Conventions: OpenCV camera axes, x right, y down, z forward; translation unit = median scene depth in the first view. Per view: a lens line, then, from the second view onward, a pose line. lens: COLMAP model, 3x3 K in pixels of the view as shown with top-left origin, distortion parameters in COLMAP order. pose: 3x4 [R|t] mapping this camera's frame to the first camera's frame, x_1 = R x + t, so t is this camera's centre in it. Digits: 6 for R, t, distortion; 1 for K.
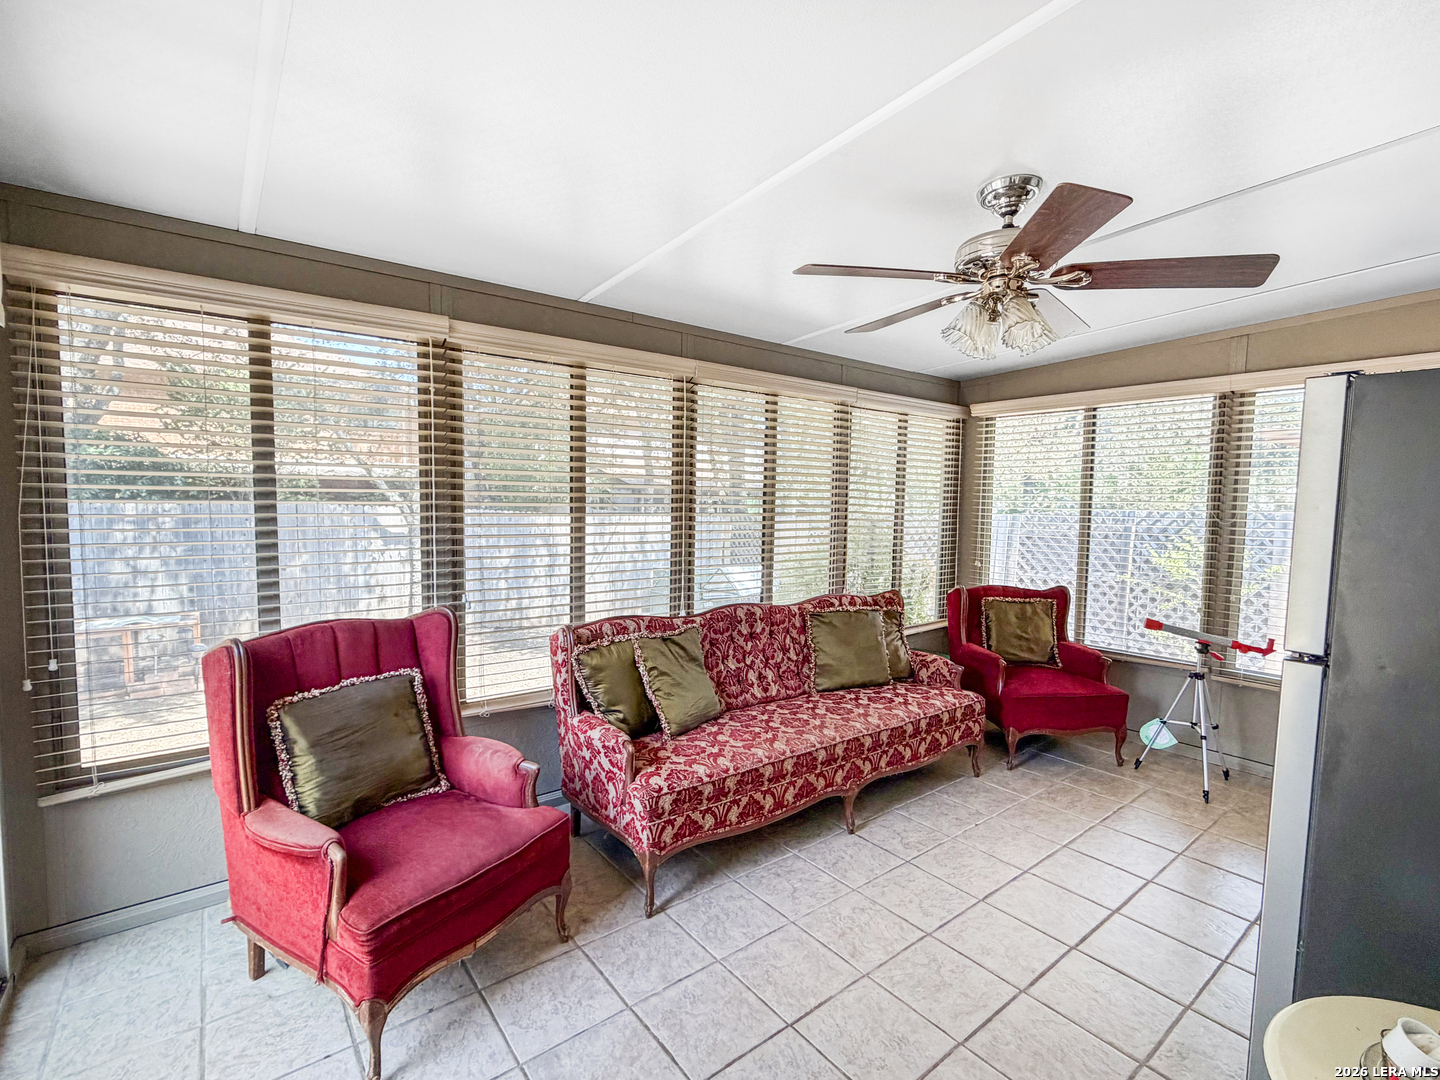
lens RADIAL K [[668.2, 0, 720.0], [0, 668.2, 540.0], [0, 0, 1]] dist [-0.000138, 0.000006]
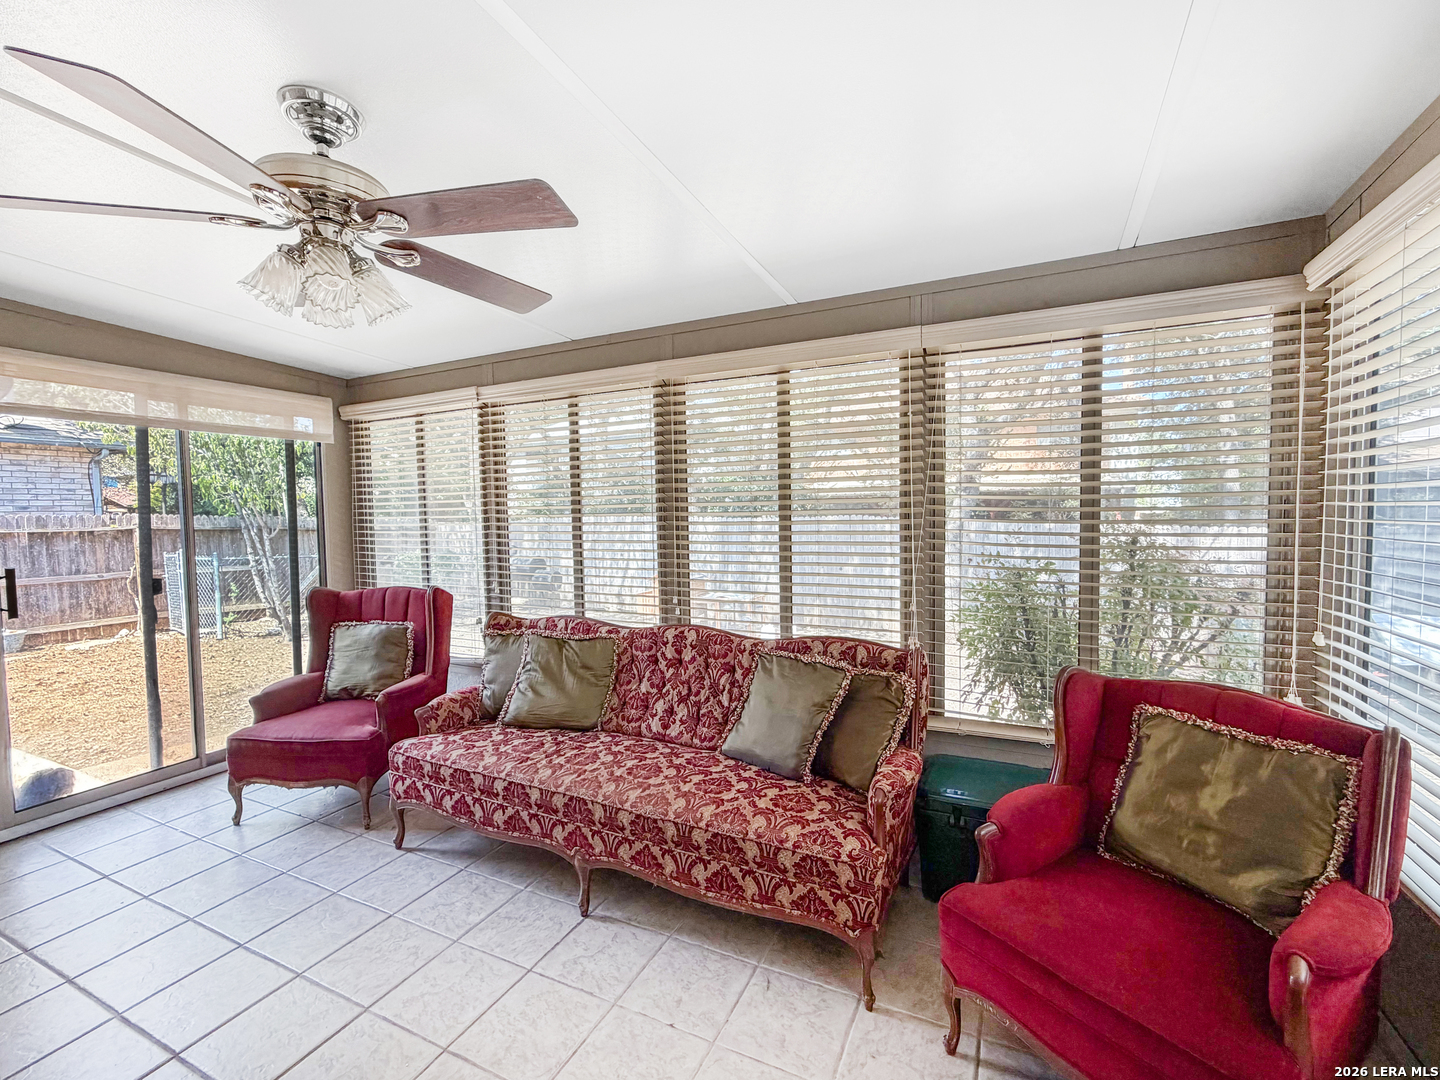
lens RADIAL K [[614.4, 0, 720.0], [0, 614.4, 540.0], [0, 0, 1]] dist [0.000337, 0.000003]
pose [[0.446863, 0.011693, -0.894526, 0.852706], [-0.035679, 0.999352, -0.004760, -0.035163], [0.893891, 0.034043, 0.446991, 0.624330]]
